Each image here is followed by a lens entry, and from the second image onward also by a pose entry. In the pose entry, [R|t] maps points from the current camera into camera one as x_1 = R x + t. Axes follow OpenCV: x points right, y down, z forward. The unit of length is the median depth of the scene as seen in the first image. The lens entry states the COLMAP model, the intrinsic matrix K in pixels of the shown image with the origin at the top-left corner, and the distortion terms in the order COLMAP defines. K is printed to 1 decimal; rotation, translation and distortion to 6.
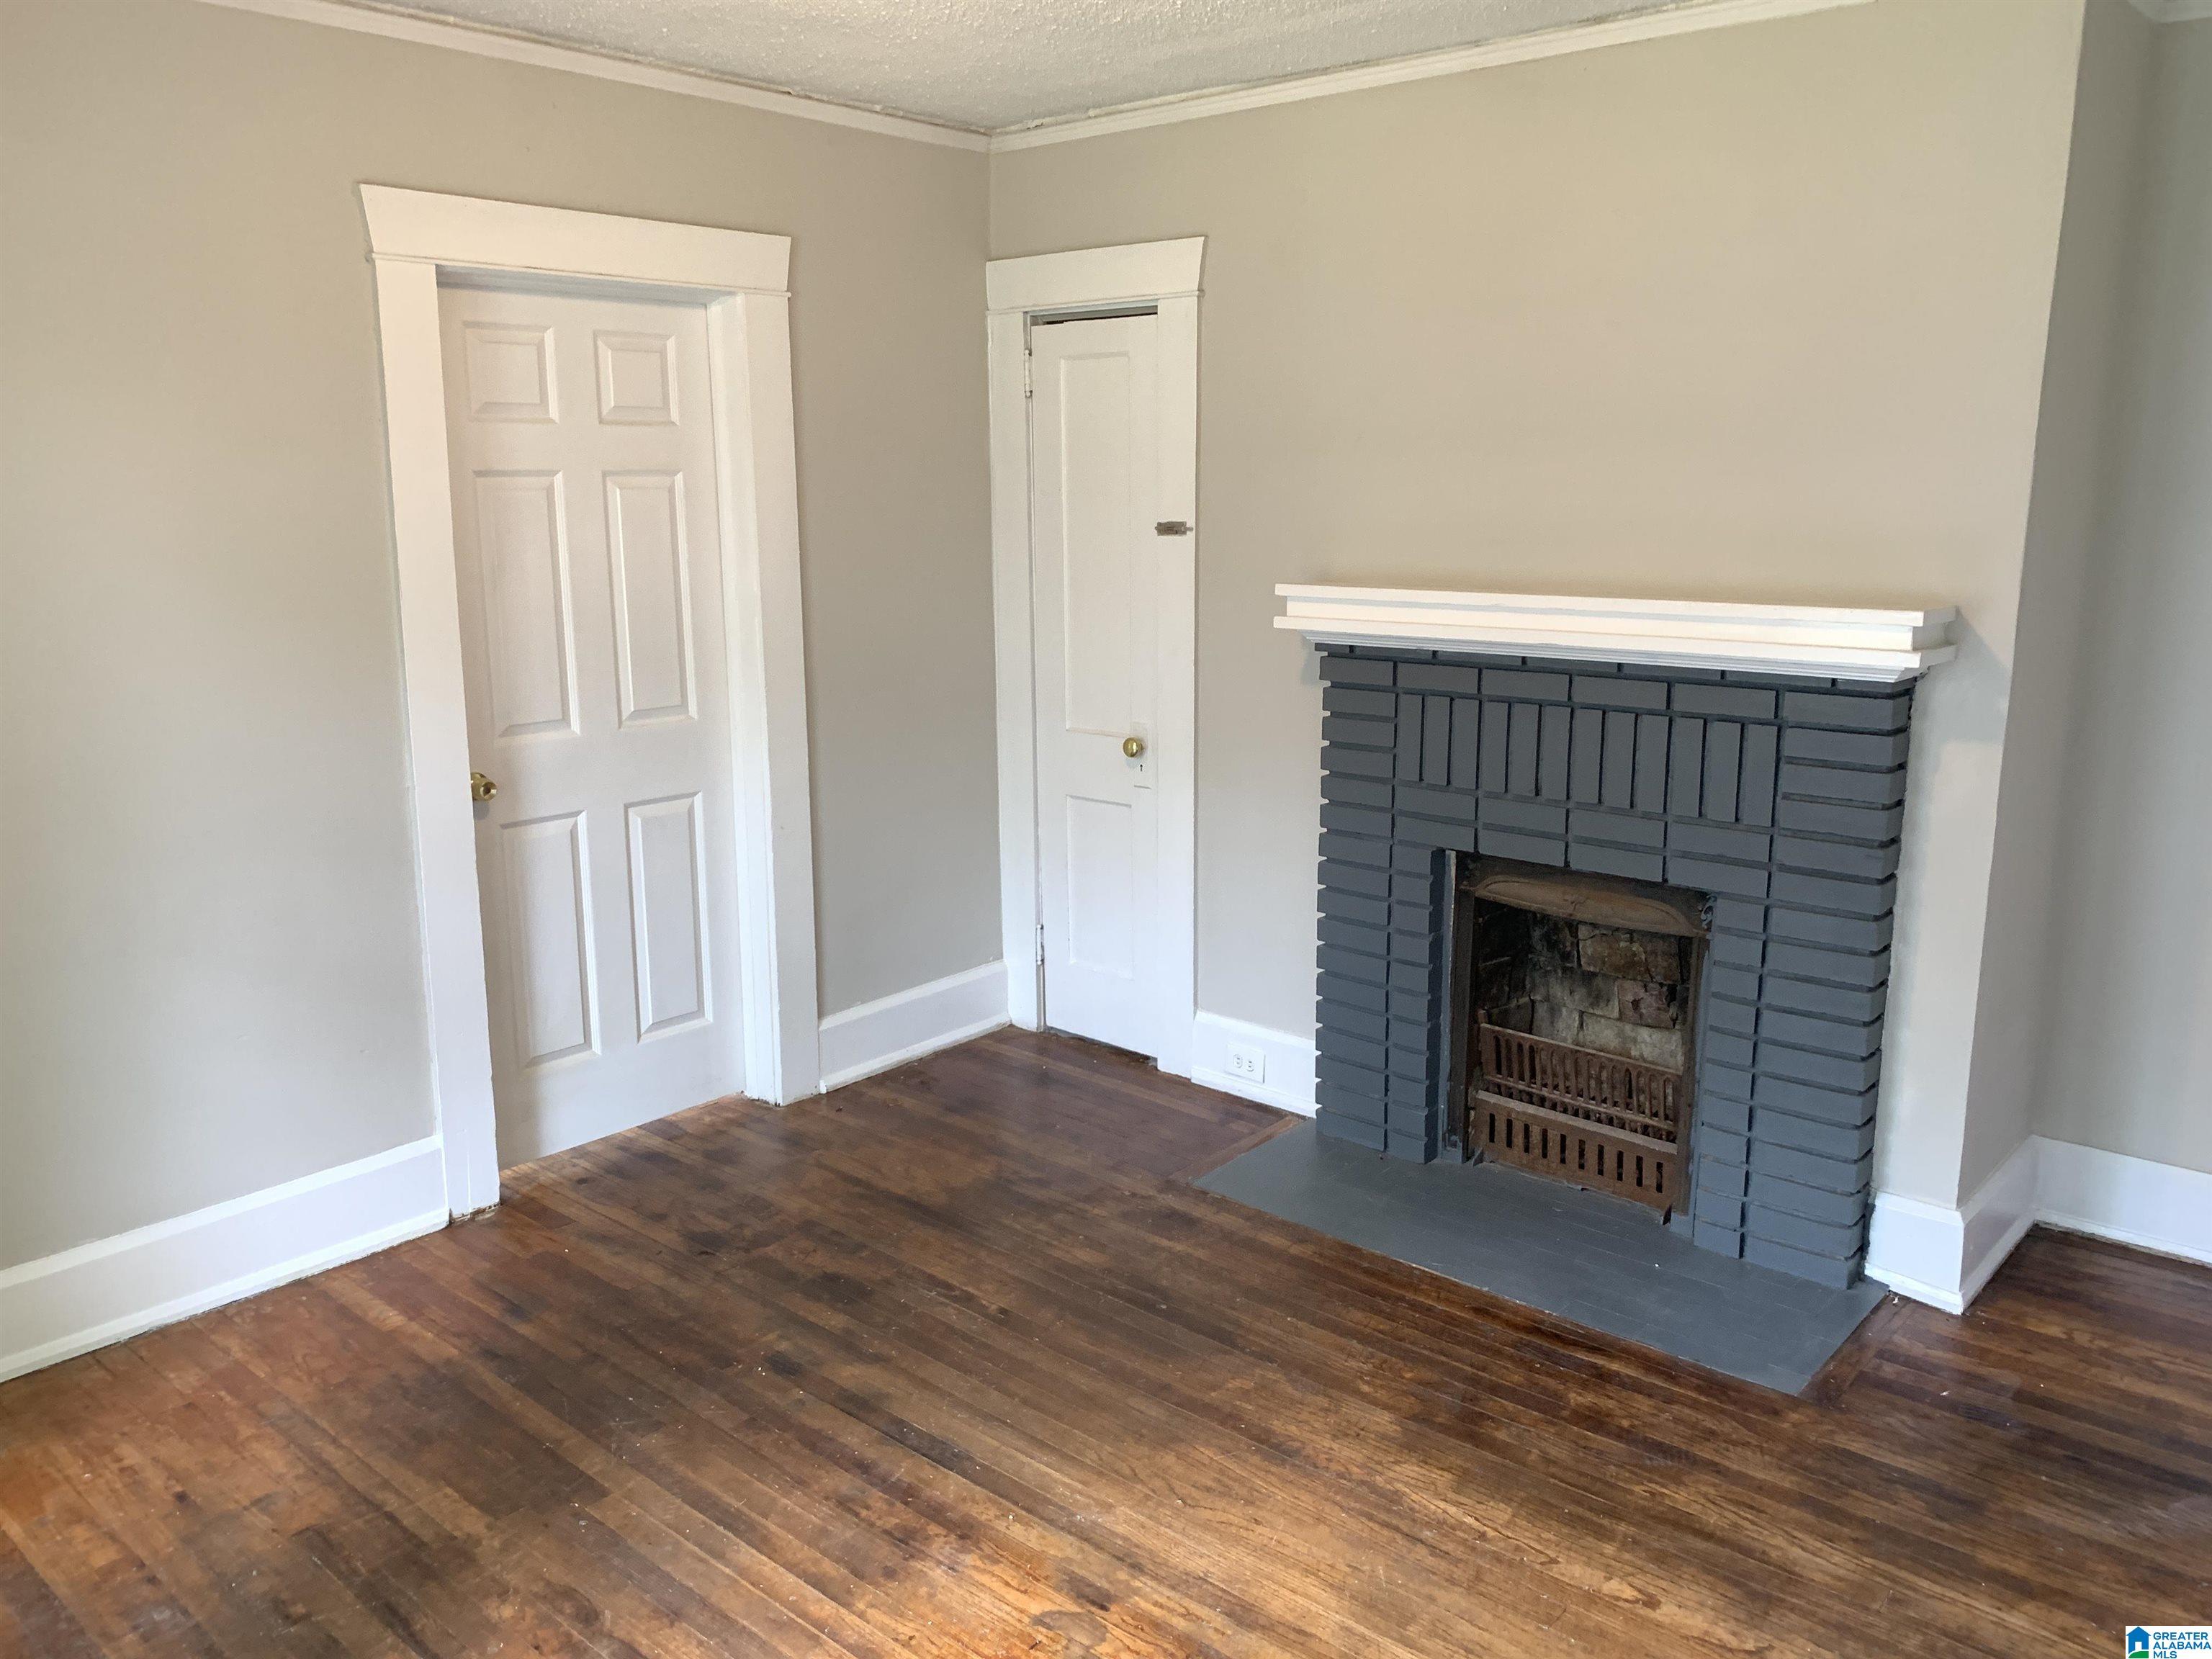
lens RADIAL K [[1686.2, 0, 1089.4], [0, 1686.2, 817.6], [0, 0, 1]] dist [0.028213, -0.046794]
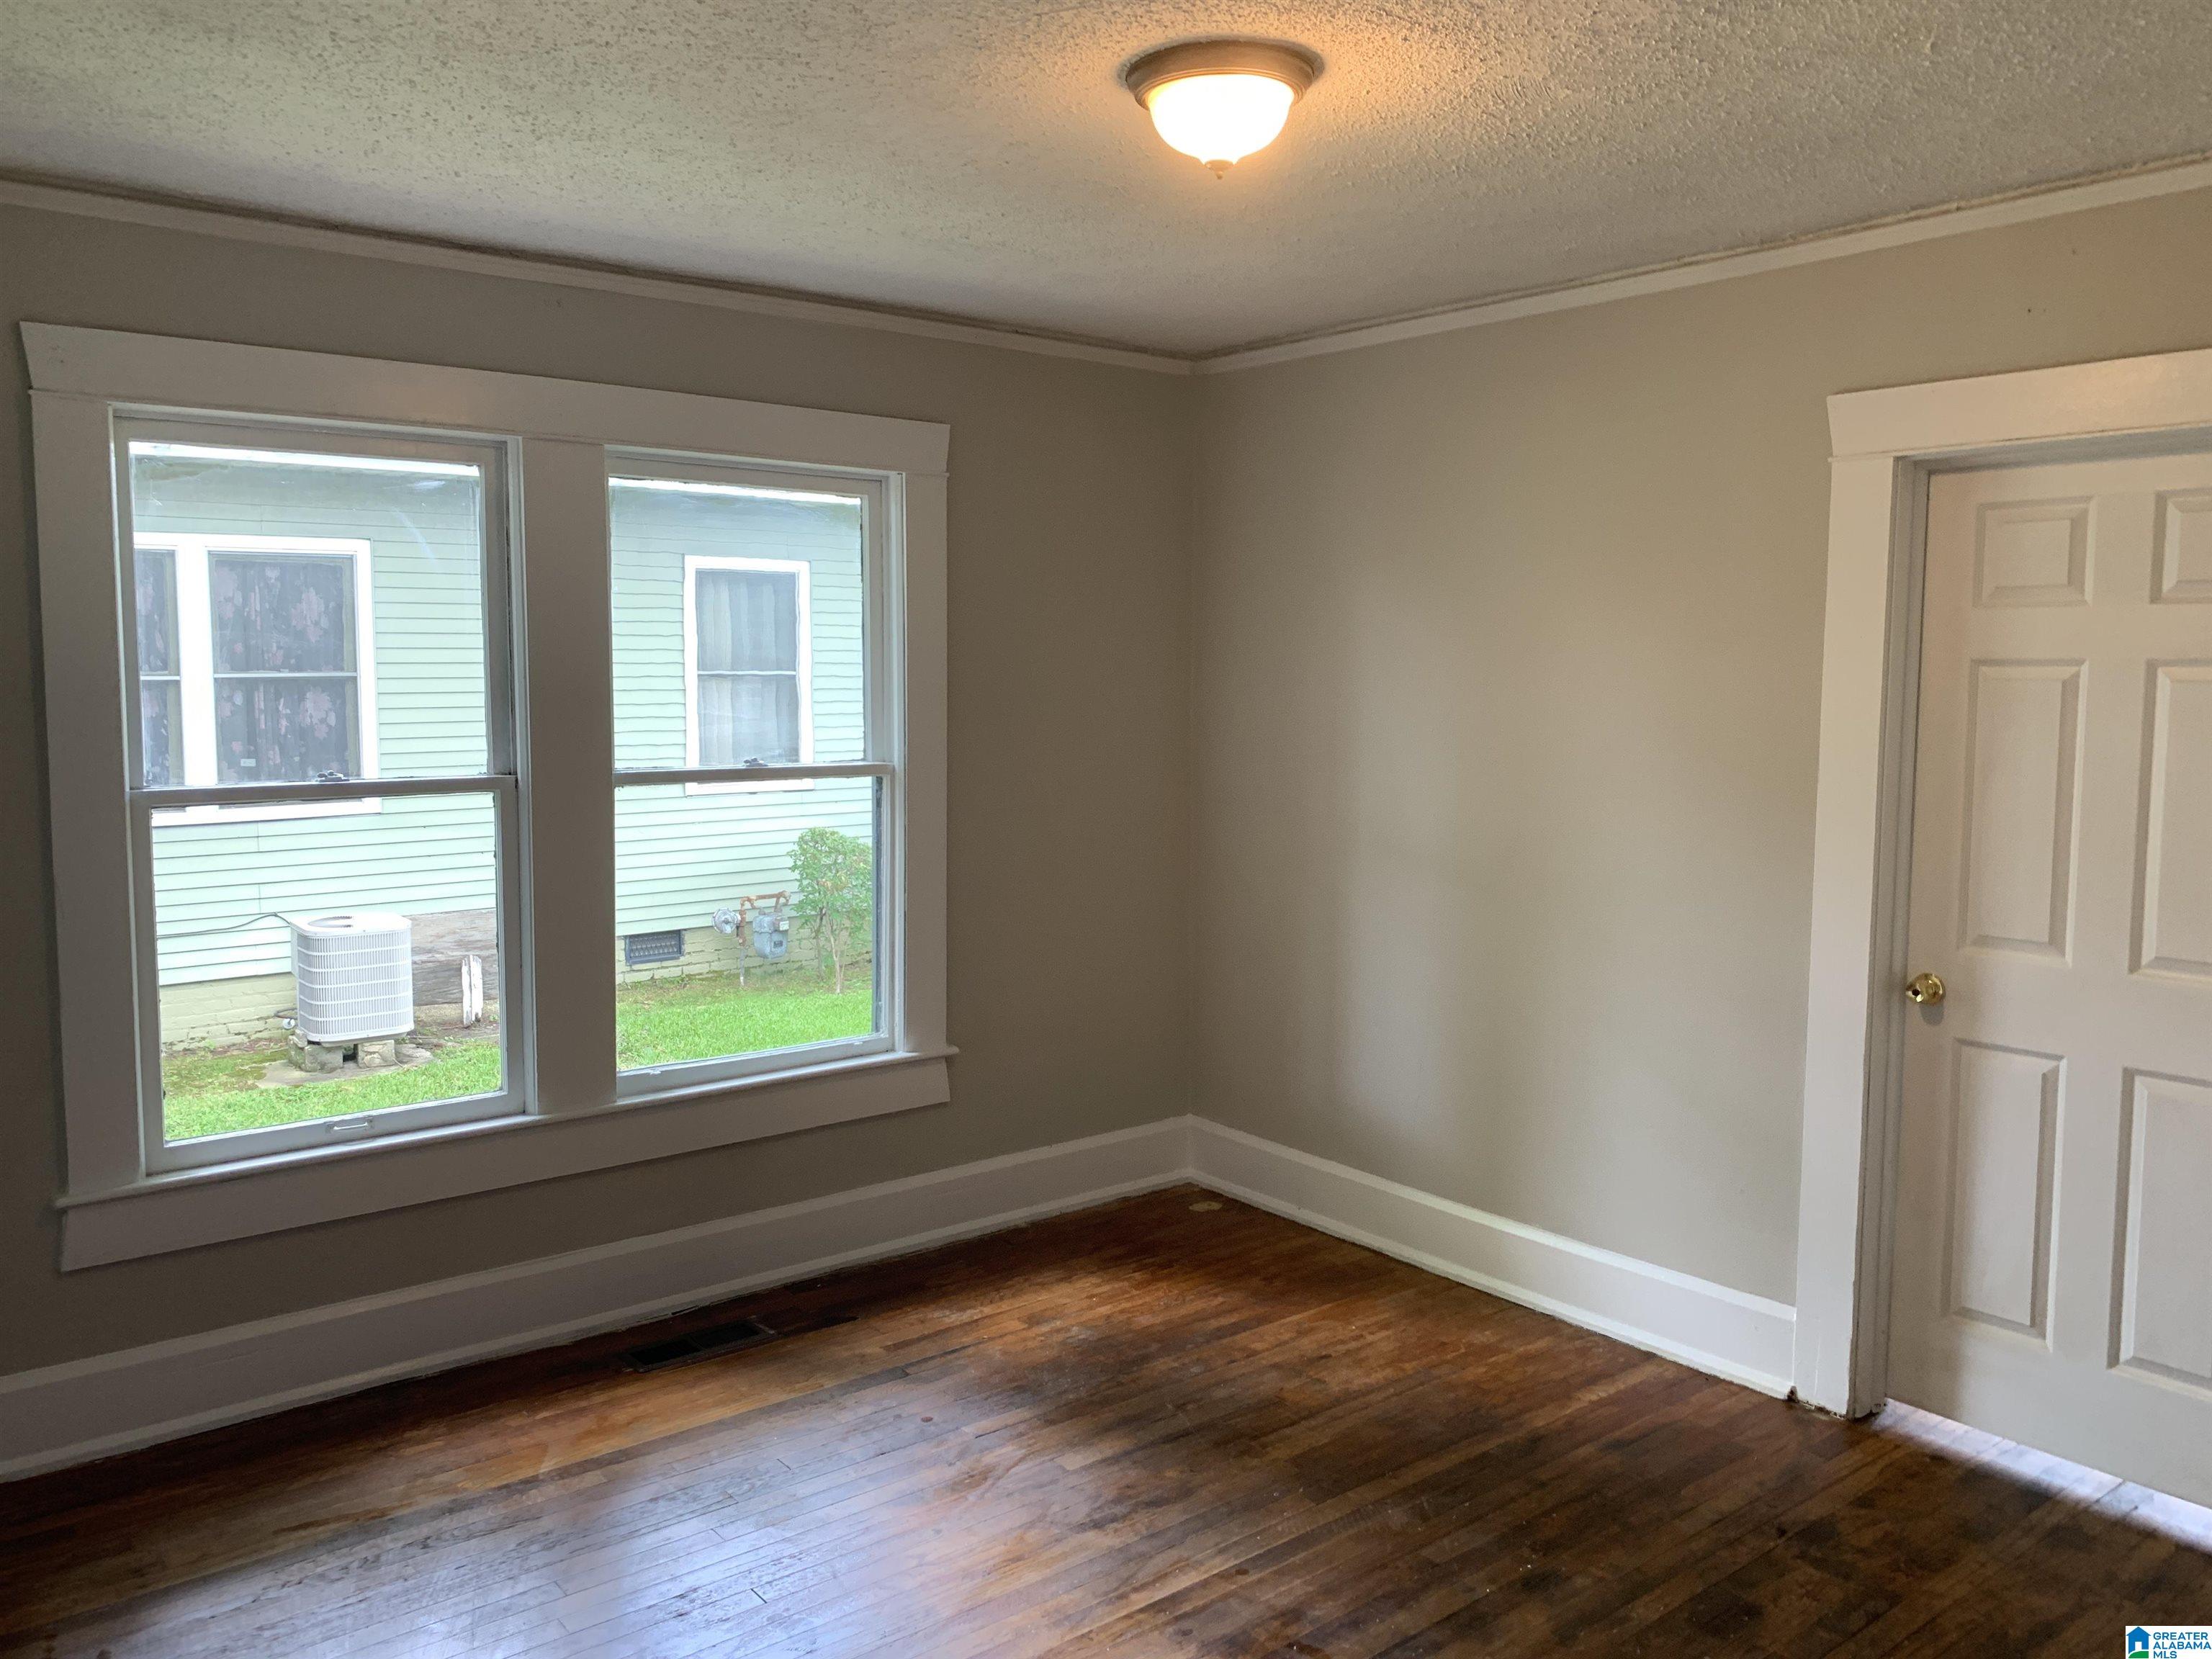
lens RADIAL K [[1686.2, 0, 1100.7], [0, 1686.2, 828.6], [0, 0, 1]] dist [0.028213, -0.046794]
pose [[-0.165292, 0.102701, -0.980883, 0.701500], [-0.196399, 0.971216, 0.134785, -0.157894], [0.966492, 0.214924, -0.140363, 0.742316]]
